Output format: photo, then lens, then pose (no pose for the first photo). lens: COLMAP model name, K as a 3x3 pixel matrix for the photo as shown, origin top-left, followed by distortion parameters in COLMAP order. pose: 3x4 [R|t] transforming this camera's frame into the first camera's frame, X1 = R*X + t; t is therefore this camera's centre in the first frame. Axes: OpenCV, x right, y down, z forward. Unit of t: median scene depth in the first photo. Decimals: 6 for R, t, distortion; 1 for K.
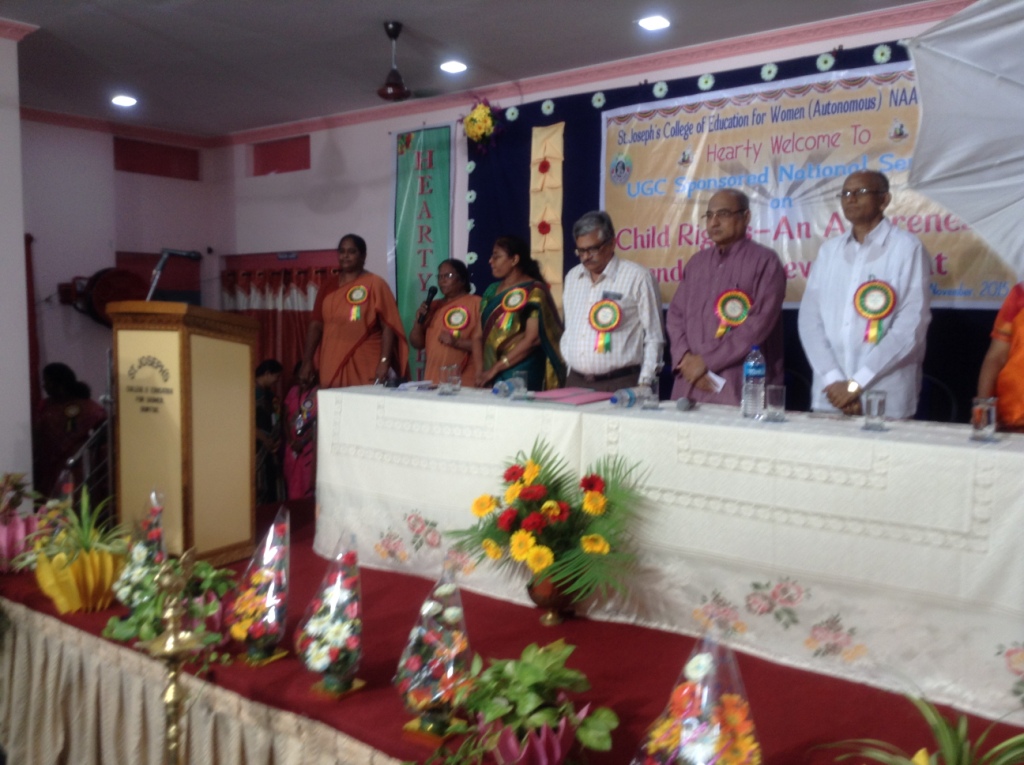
lens RADIAL K [[907.1, 0, 511.1], [0, 907.1, 390.7], [0, 0, 1]] dist [0.109801, -0.169656]
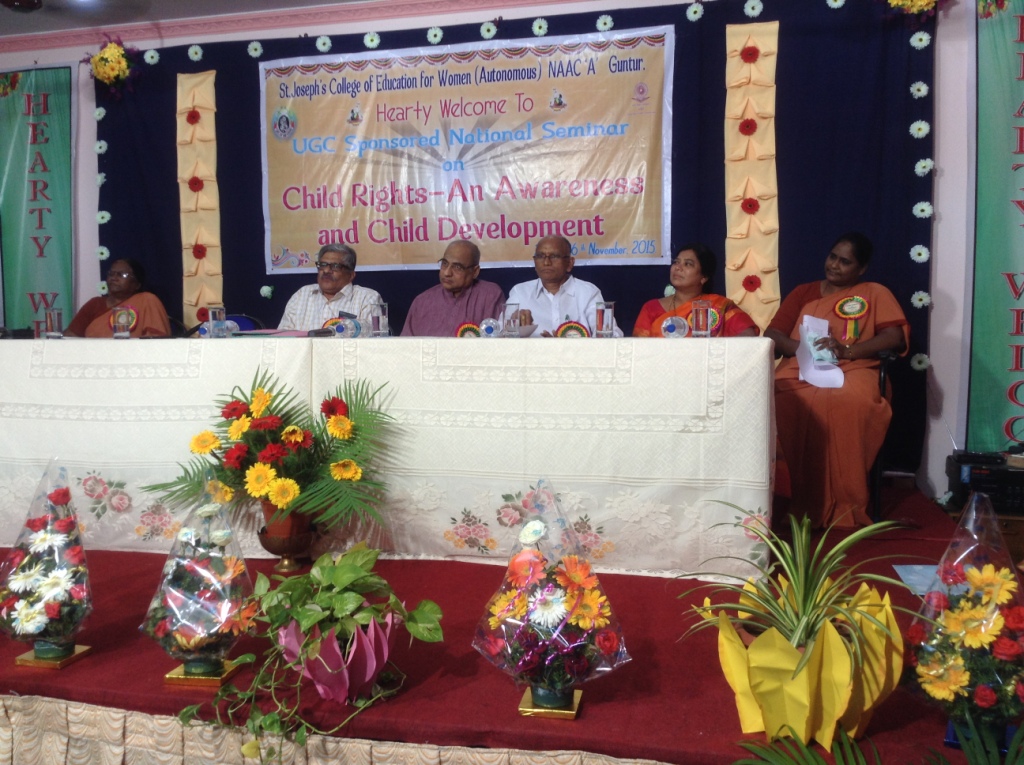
lens RADIAL K [[907.1, 0, 503.6], [0, 907.1, 391.1], [0, 0, 1]] dist [0.109801, -0.169656]
pose [[0.912156, -0.034274, 0.408407, -0.080500], [0.044513, 0.998887, -0.015590, 0.066410], [-0.407418, 0.032400, 0.912667, 0.059091]]
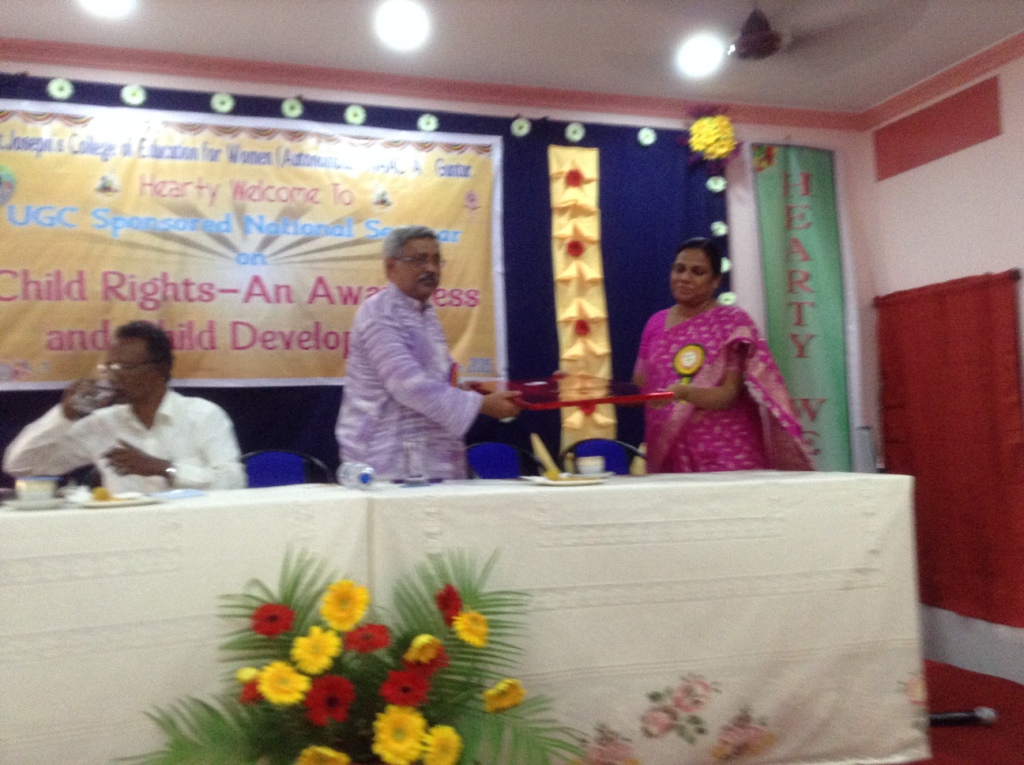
lens RADIAL K [[907.1, 0, 502.9], [0, 907.1, 380.1], [0, 0, 1]] dist [0.109801, -0.169656]
pose [[0.574985, 0.032387, 0.817523, -0.249966], [0.099539, 0.989025, -0.109190, 0.015529], [-0.812086, 0.144158, 0.565450, 0.376809]]
